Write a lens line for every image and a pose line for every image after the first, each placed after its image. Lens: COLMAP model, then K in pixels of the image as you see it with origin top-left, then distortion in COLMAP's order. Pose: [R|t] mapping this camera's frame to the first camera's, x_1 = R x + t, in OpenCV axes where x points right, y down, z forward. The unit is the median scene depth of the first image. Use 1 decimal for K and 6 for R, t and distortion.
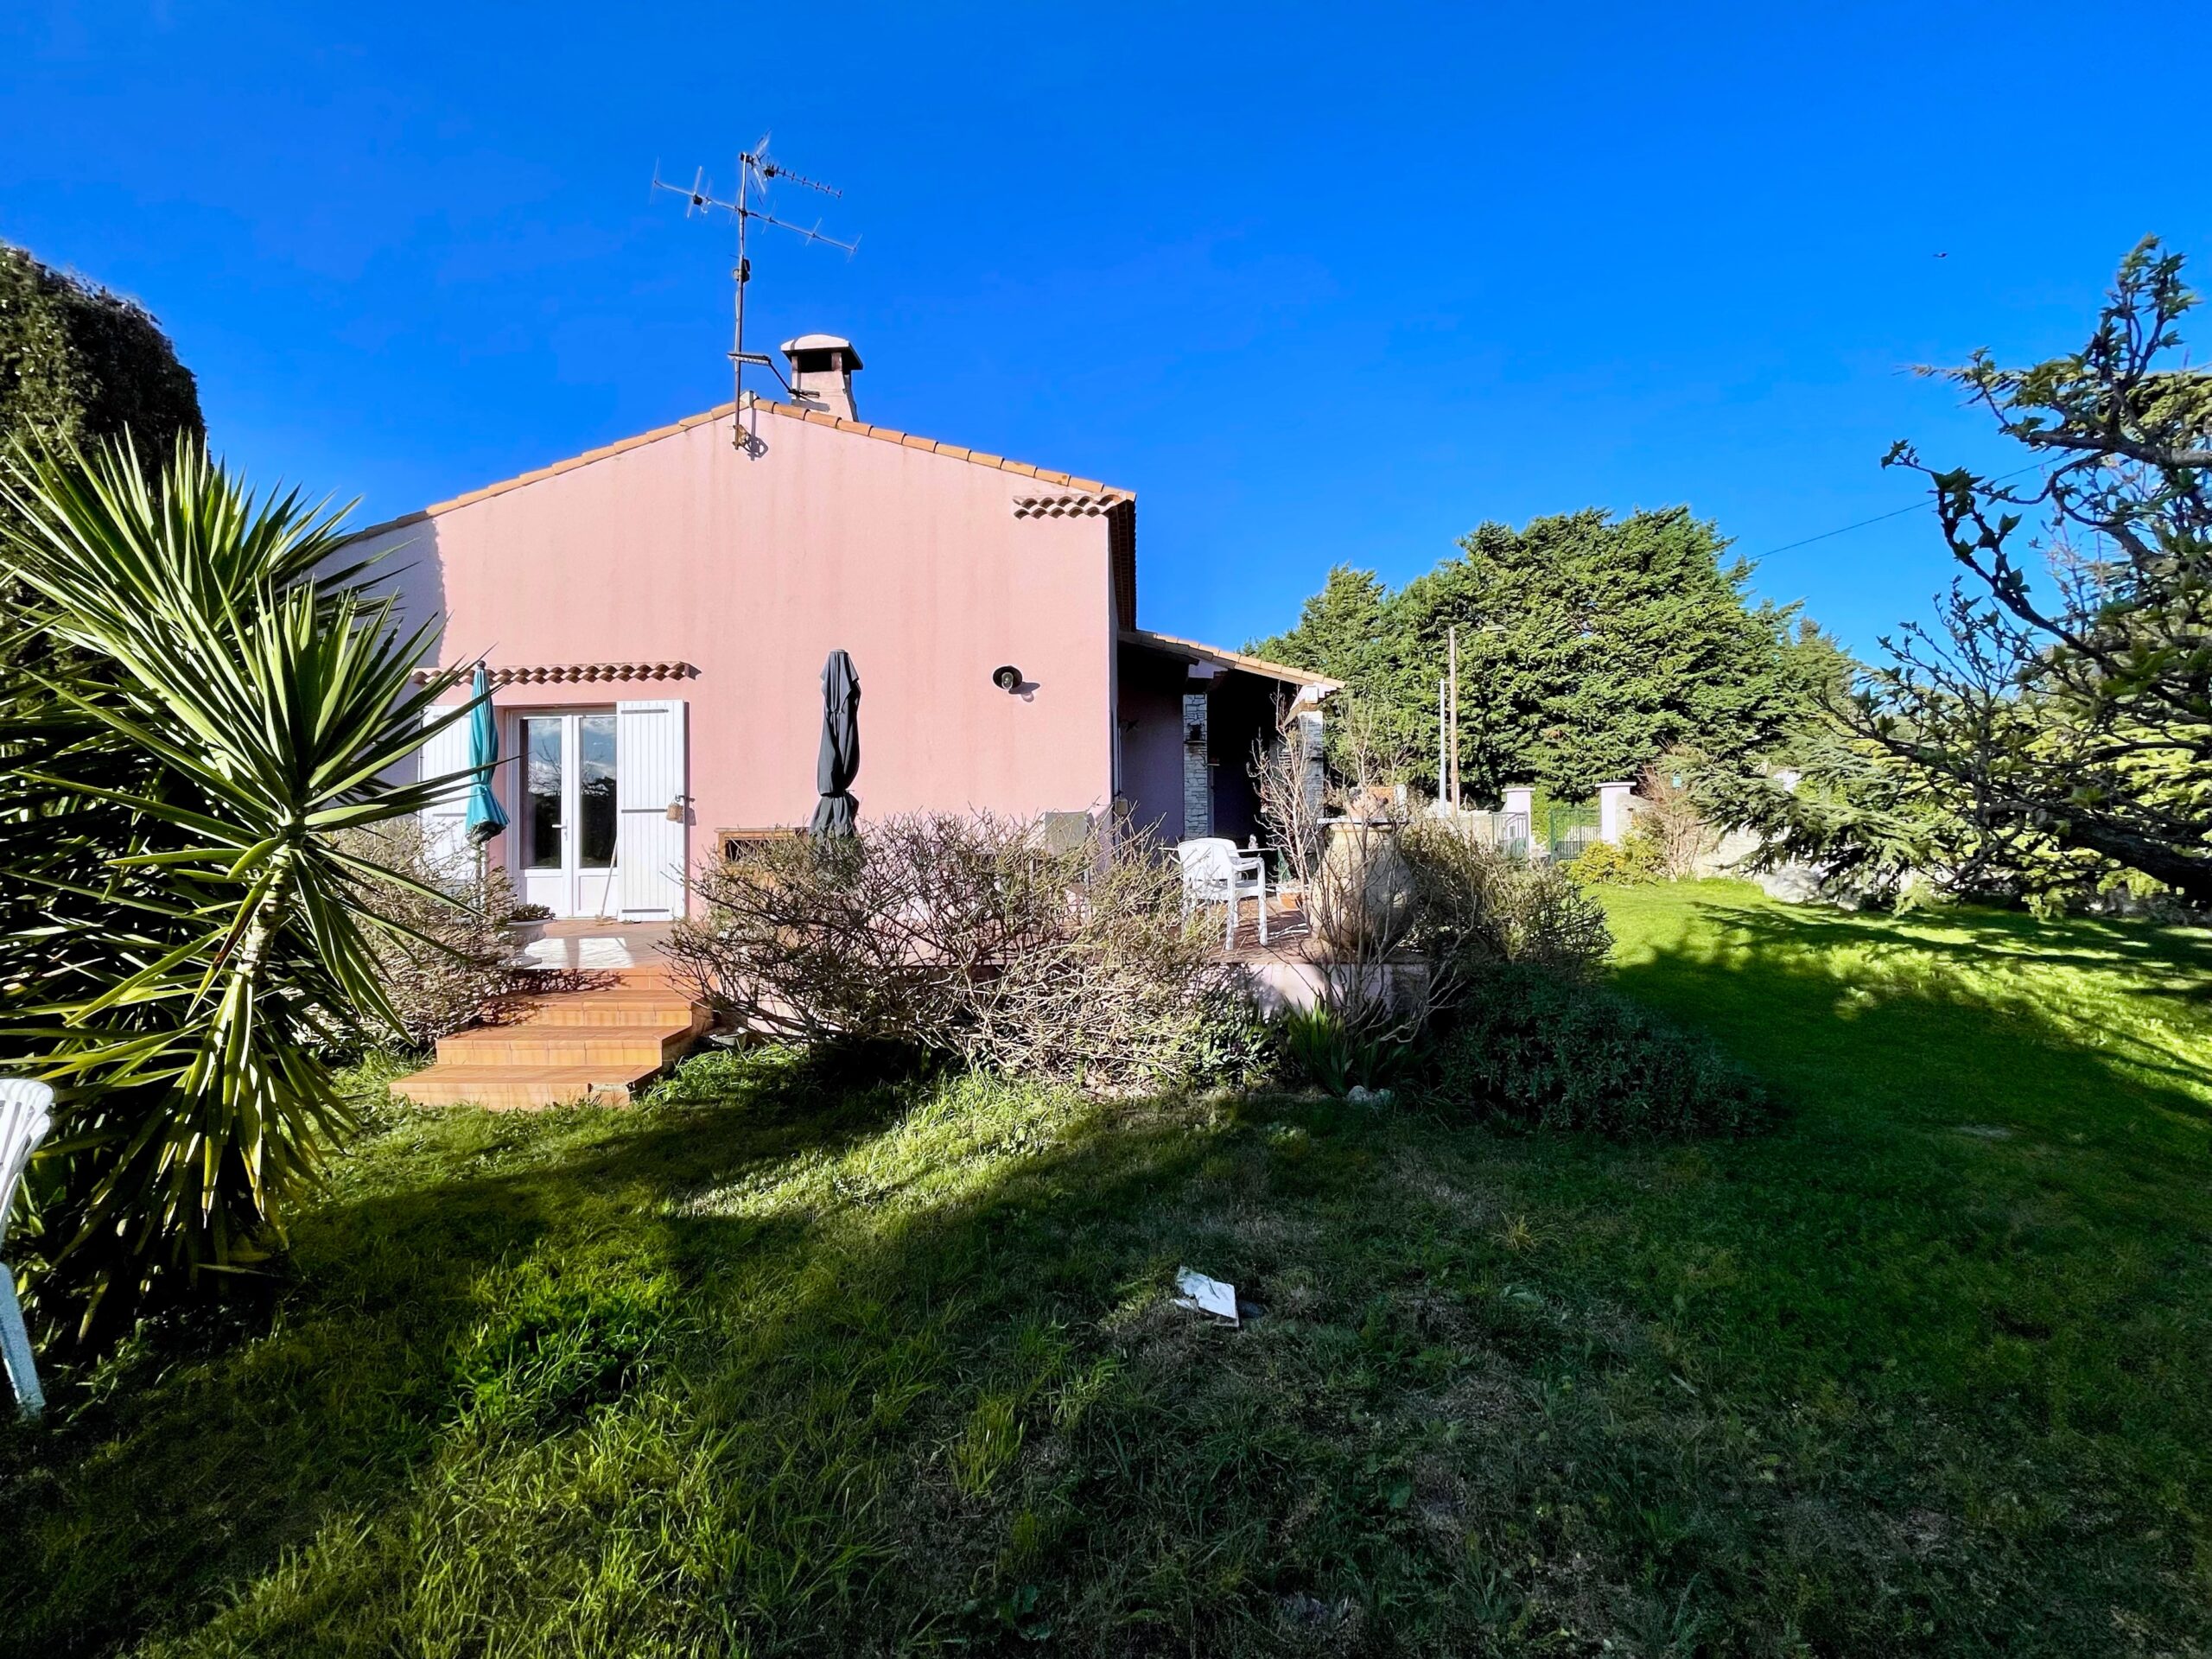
lens RADIAL K [[939.9, 0, 1106.0], [0, 939.9, 829.5], [0, 0, 1]] dist [-0.000210, 0.000029]
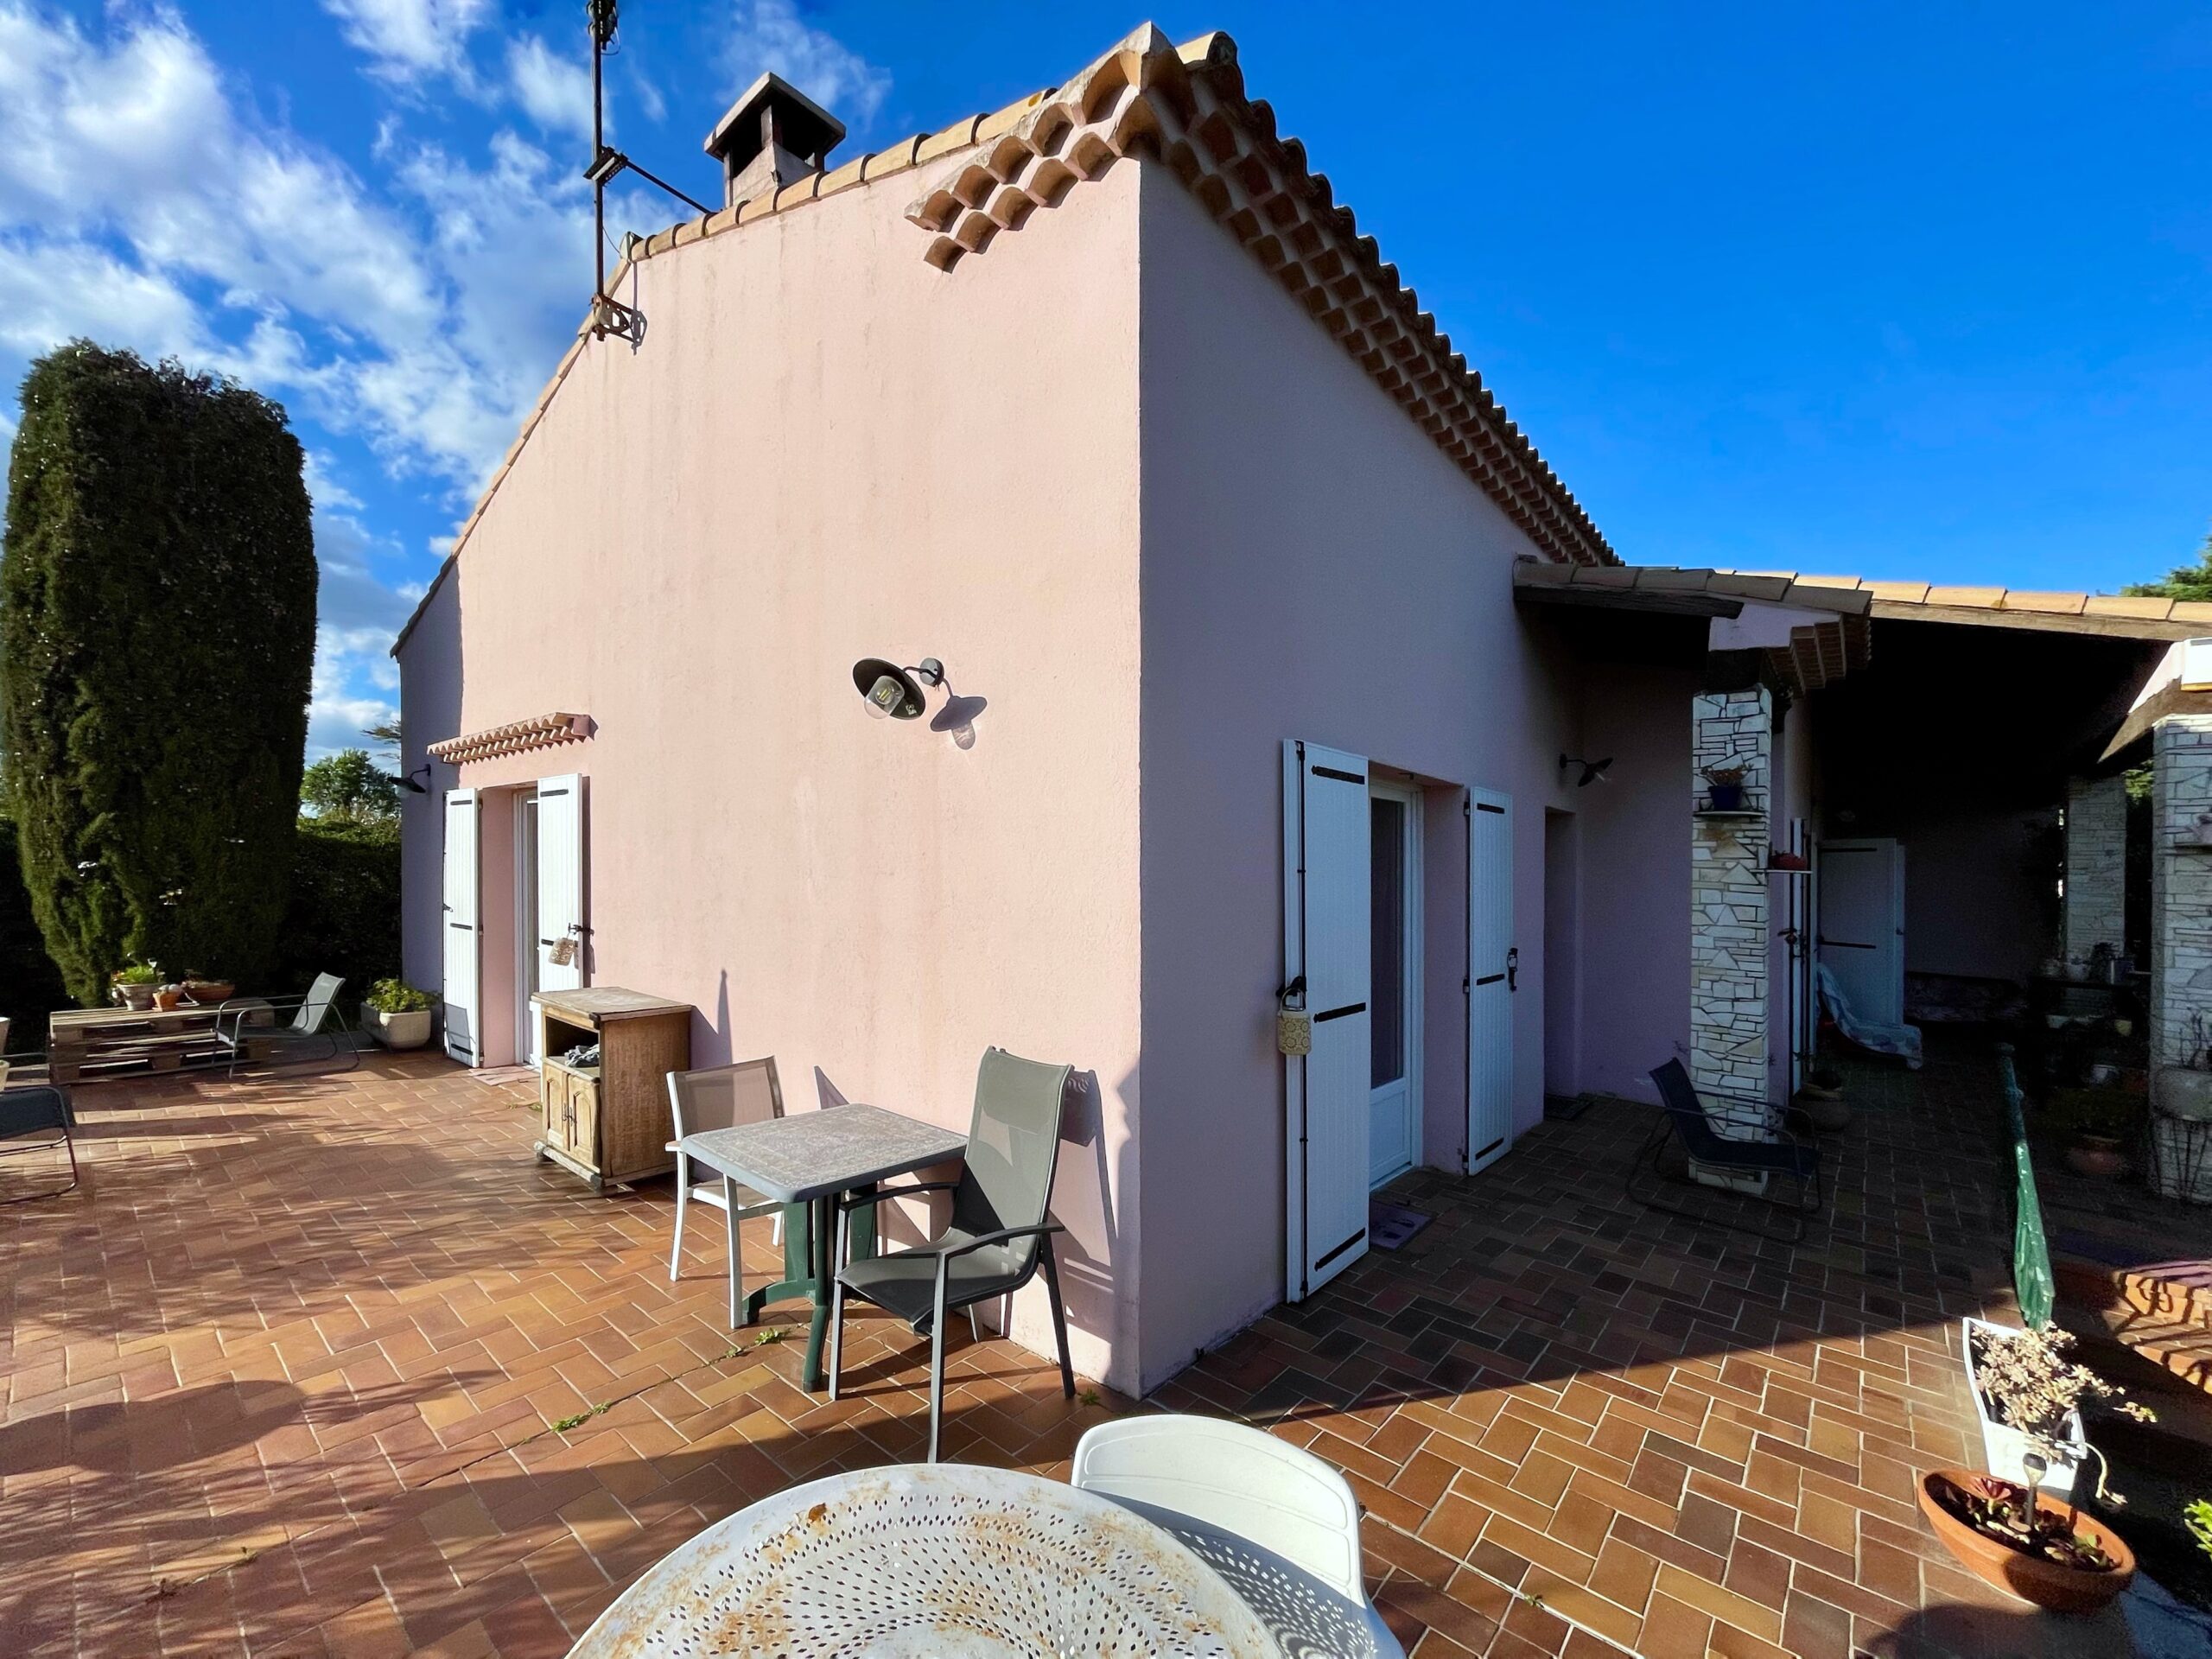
lens RADIAL K [[874.5, 0, 1097.0], [0, 874.5, 839.3], [0, 0, 1]] dist [-0.001881, -0.000276]
pose [[0.755591, 0.018161, -0.654792, 0.188564], [-0.032801, 0.999411, -0.010131, -0.097484], [0.654222, 0.029133, 0.755741, 0.770253]]
